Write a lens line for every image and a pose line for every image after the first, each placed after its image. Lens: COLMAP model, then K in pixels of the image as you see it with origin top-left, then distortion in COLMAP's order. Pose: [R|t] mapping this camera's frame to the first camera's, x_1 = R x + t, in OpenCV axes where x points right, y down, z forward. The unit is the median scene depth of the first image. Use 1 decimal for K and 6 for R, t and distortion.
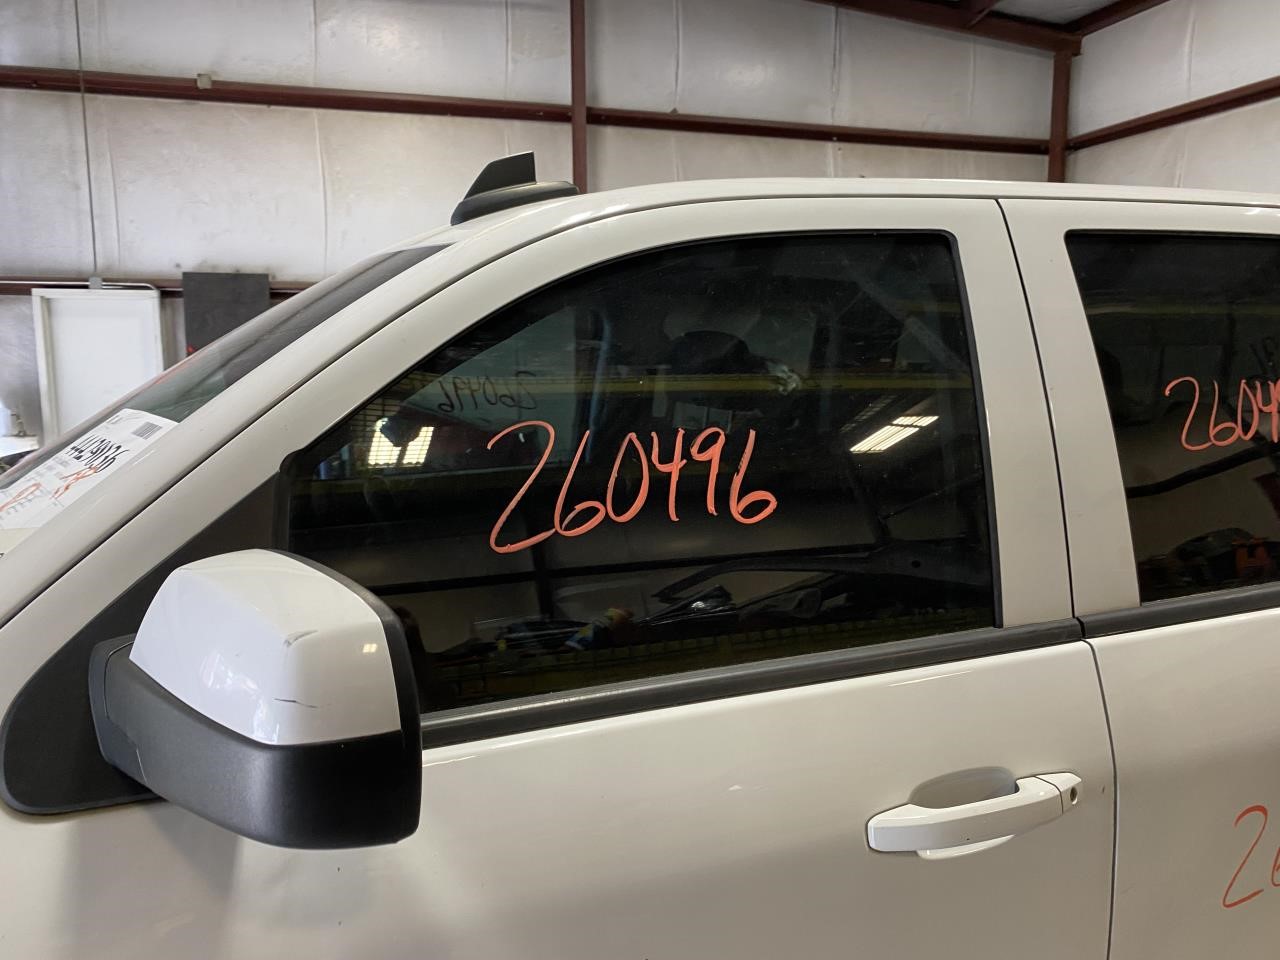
lens RADIAL K [[943.4, 0, 640.0], [0, 943.4, 480.0], [0, 0, 1]] dist [0.003977, 0.001568]
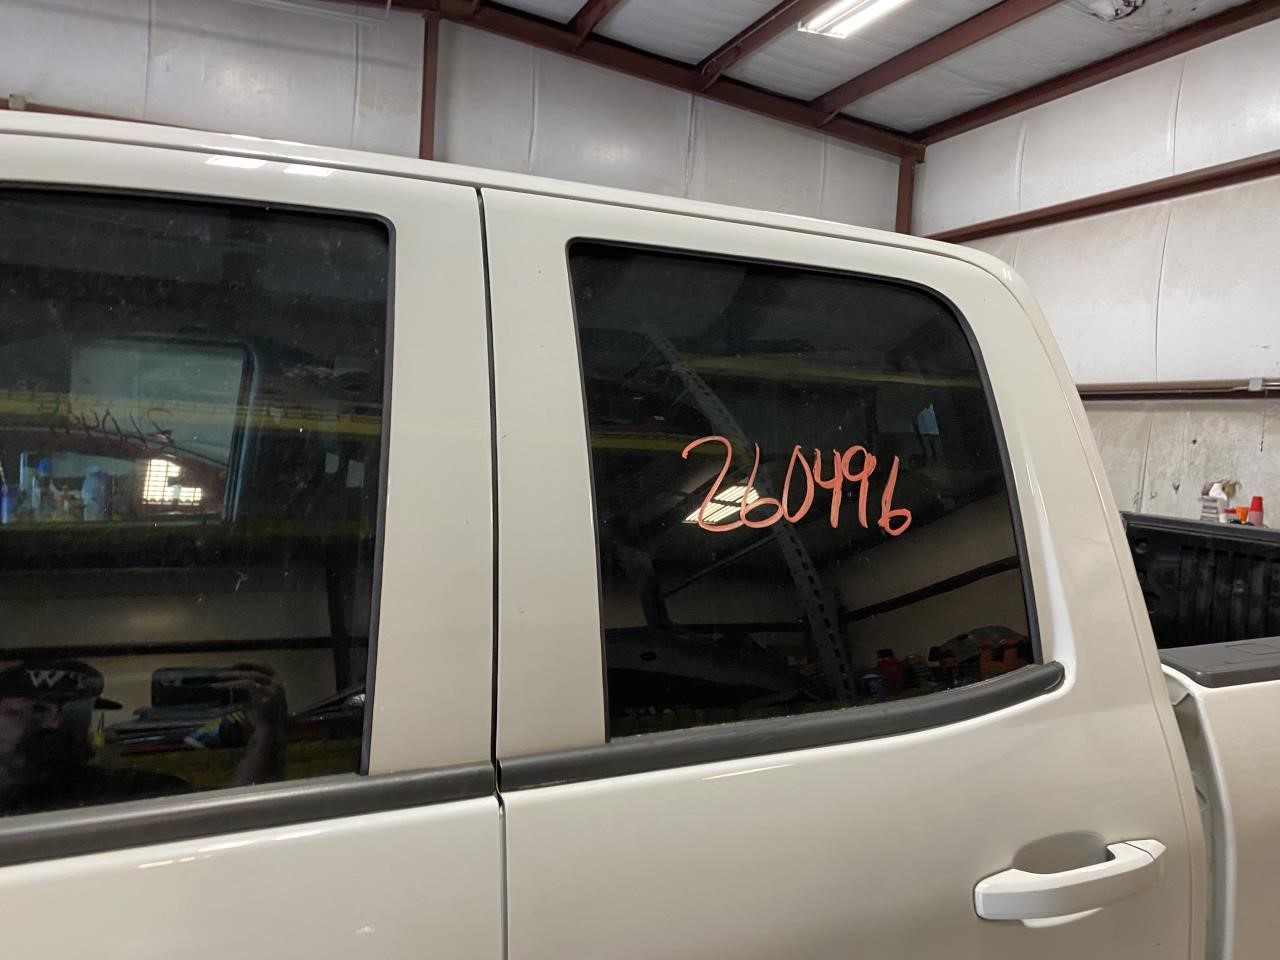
lens RADIAL K [[930.0, 0, 640.0], [0, 930.0, 480.0], [0, 0, 1]] dist [0.007992, 0.001485]
pose [[0.993585, 0.056302, 0.098079, 0.214148], [-0.048091, 0.995291, -0.084162, -0.003511], [-0.102355, 0.078905, 0.991614, 0.126984]]
